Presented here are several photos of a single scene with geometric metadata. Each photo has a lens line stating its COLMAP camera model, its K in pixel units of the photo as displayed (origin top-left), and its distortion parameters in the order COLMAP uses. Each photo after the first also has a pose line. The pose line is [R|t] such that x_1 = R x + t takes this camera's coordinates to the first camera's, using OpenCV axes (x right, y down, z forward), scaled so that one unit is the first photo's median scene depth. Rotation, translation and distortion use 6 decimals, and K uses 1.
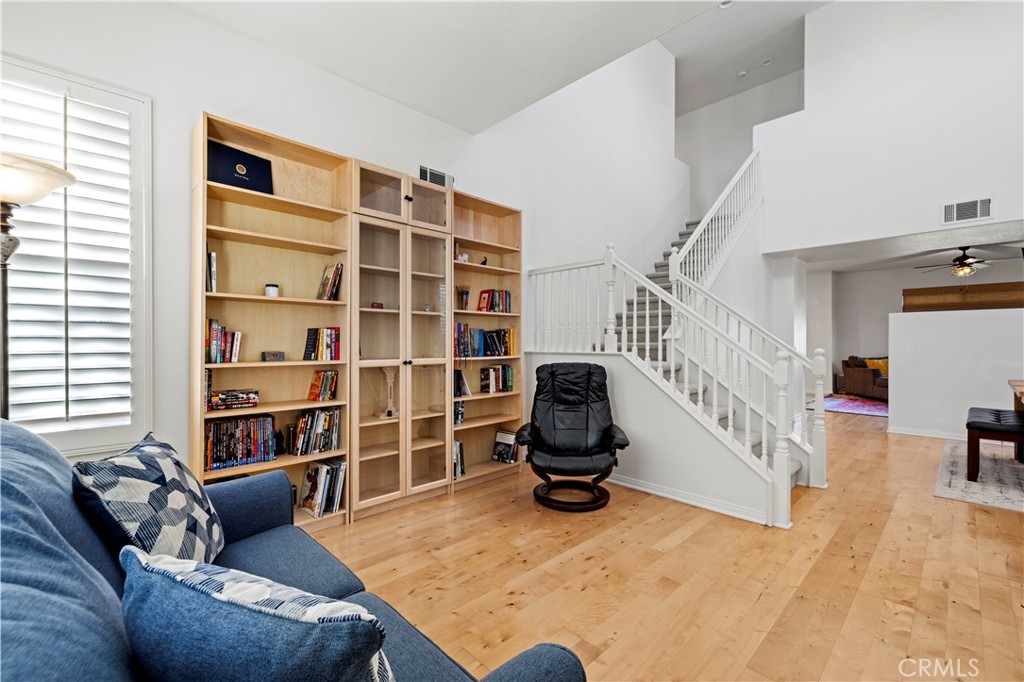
lens RADIAL K [[438.4, 0, 508.5], [0, 438.4, 340.2], [0, 0, 1]] dist [0.012811, 0.000158]
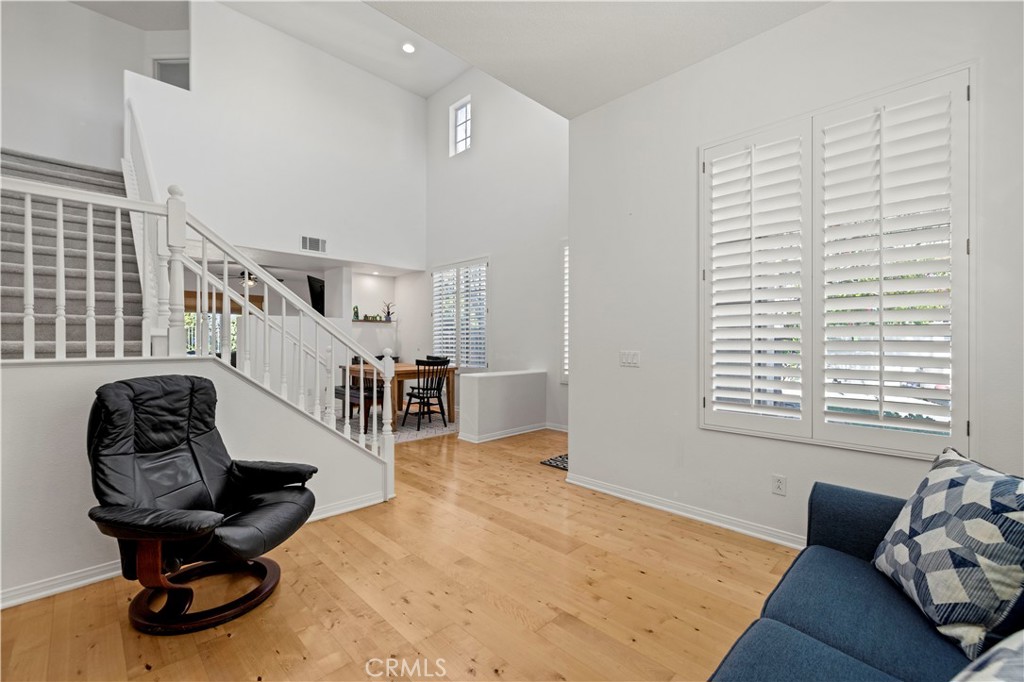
lens RADIAL K [[438.4, 0, 508.5], [0, 438.4, 340.2], [0, 0, 1]] dist [0.012811, 0.000158]
pose [[-0.006459, 0.001101, 0.999979, -0.547561], [-0.006326, 0.999979, -0.001142, 0.001856], [-0.999959, -0.006334, -0.006452, 0.681409]]
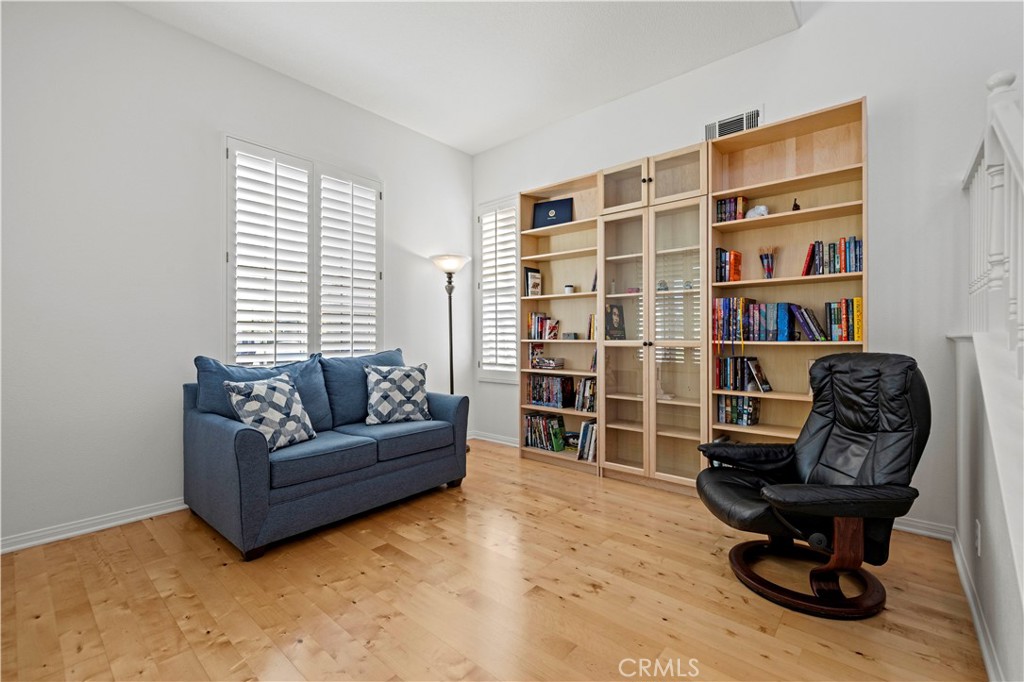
lens RADIAL K [[442.1, 0, 509.0], [0, 442.1, 334.1], [0, 0, 1]] dist [0.000499, 0.000066]
pose [[0.082310, -0.008094, -0.996574, 0.811147], [0.005816, 0.999954, -0.007641, 0.037401], [0.996590, -0.005167, 0.082353, 0.650244]]
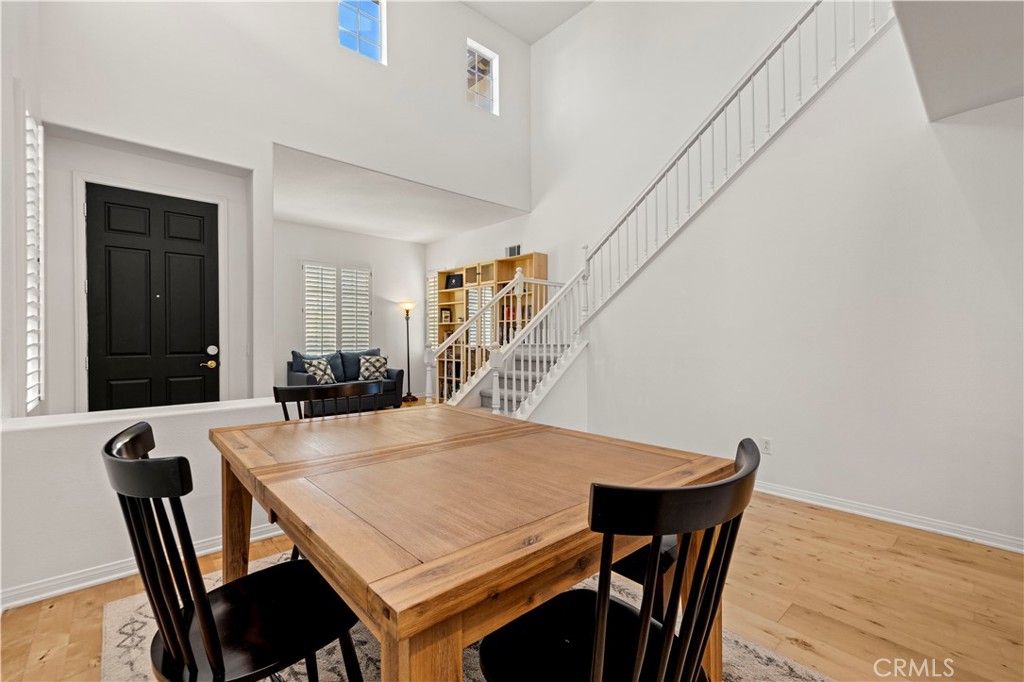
lens RADIAL K [[438.4, 0, 508.5], [0, 438.4, 340.2], [0, 0, 1]] dist [0.012811, 0.000158]
pose [[-0.033647, 0.003178, -0.999429, 2.186883], [0.003383, 0.999990, 0.003066, 0.011389], [0.999428, -0.003278, -0.033658, 1.332174]]
